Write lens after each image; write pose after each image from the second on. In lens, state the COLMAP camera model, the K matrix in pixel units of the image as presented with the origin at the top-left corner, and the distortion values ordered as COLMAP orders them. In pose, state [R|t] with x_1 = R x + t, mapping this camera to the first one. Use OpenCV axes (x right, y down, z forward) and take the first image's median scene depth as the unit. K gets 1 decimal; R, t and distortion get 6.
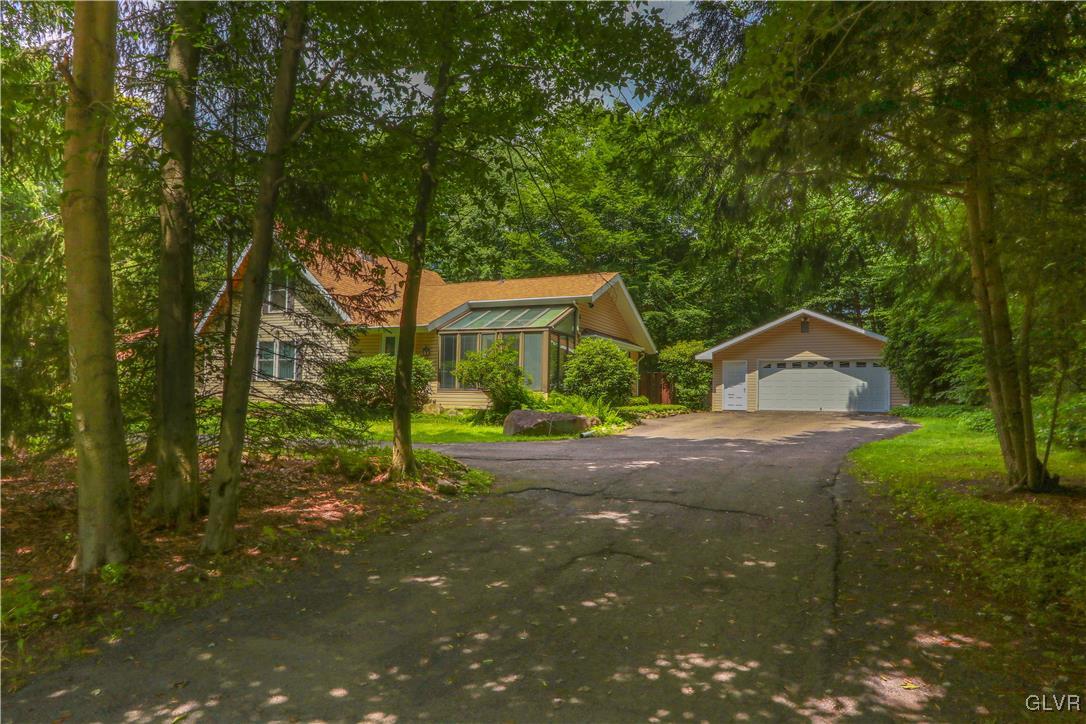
lens RADIAL K [[696.1, 0, 542.5], [0, 696.1, 366.1], [0, 0, 1]] dist [-0.004868, -0.000535]
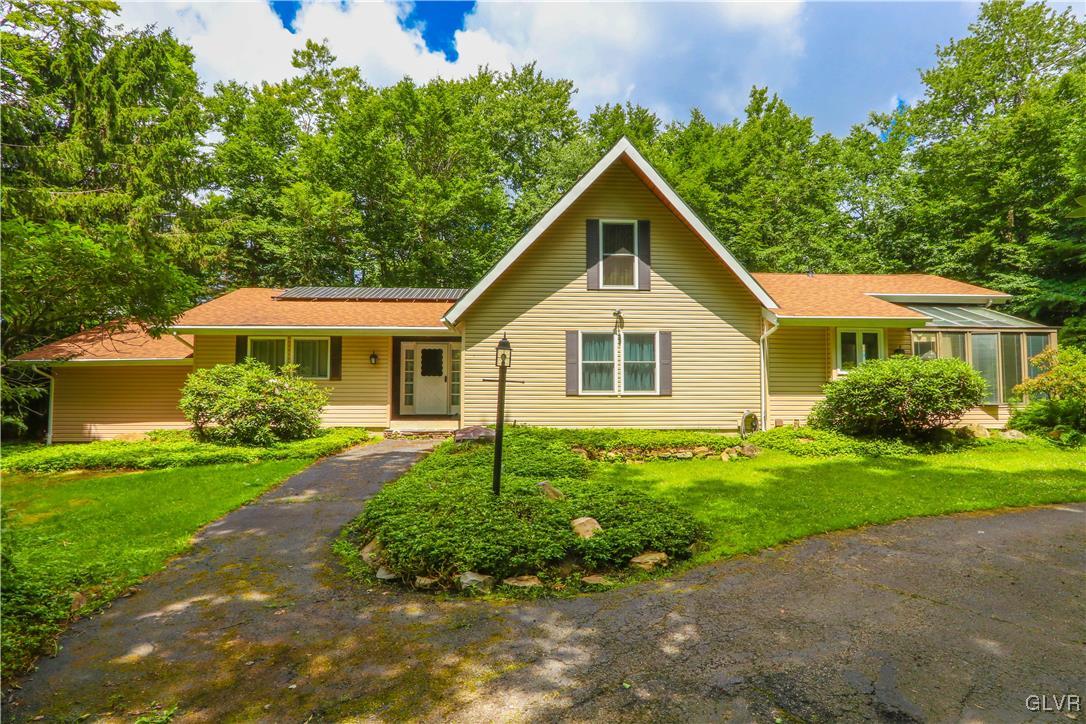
lens RADIAL K [[550.9, 0, 542.2], [0, 550.9, 366.8], [0, 0, 1]] dist [-0.014548, 0.000787]
pose [[0.895298, 0.015785, 0.445188, -0.626574], [-0.008425, 0.999793, -0.018505, 0.004771], [-0.445388, 0.012816, 0.895246, 0.537437]]
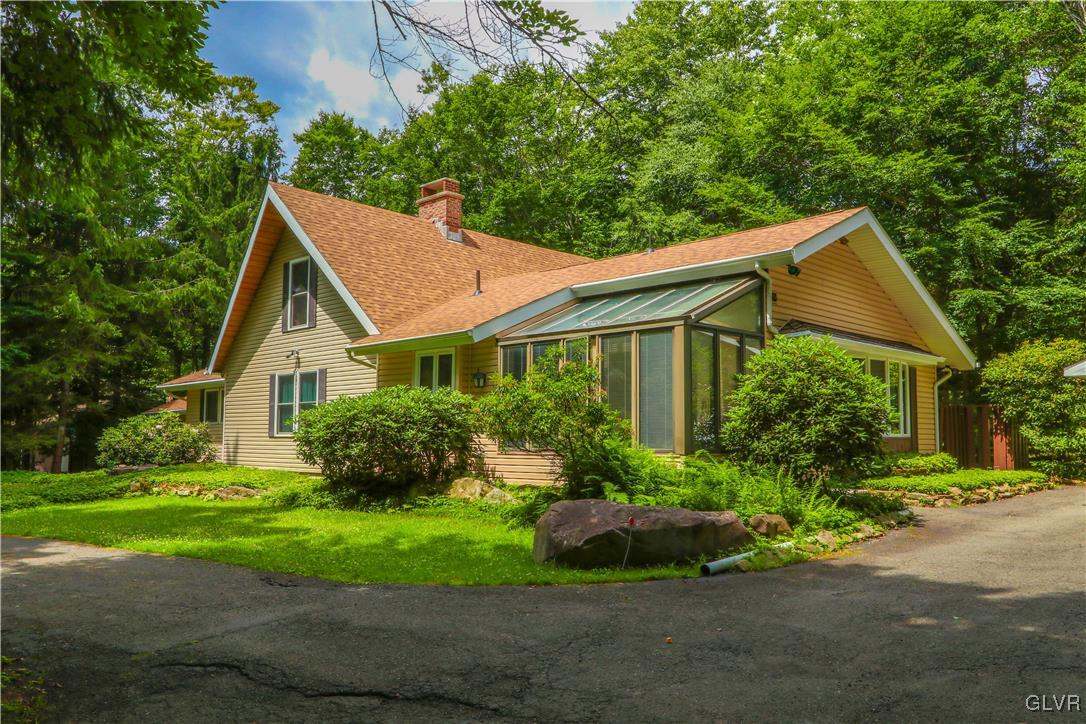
lens RADIAL K [[858.8, 0, 539.0], [0, 858.8, 365.1], [0, 0, 1]] dist [-0.010486, 0.052733]
pose [[0.935518, -0.046151, -0.350251, 0.092550], [0.029528, 0.998176, -0.052656, 0.003683], [0.352042, 0.038918, 0.935175, 0.320524]]
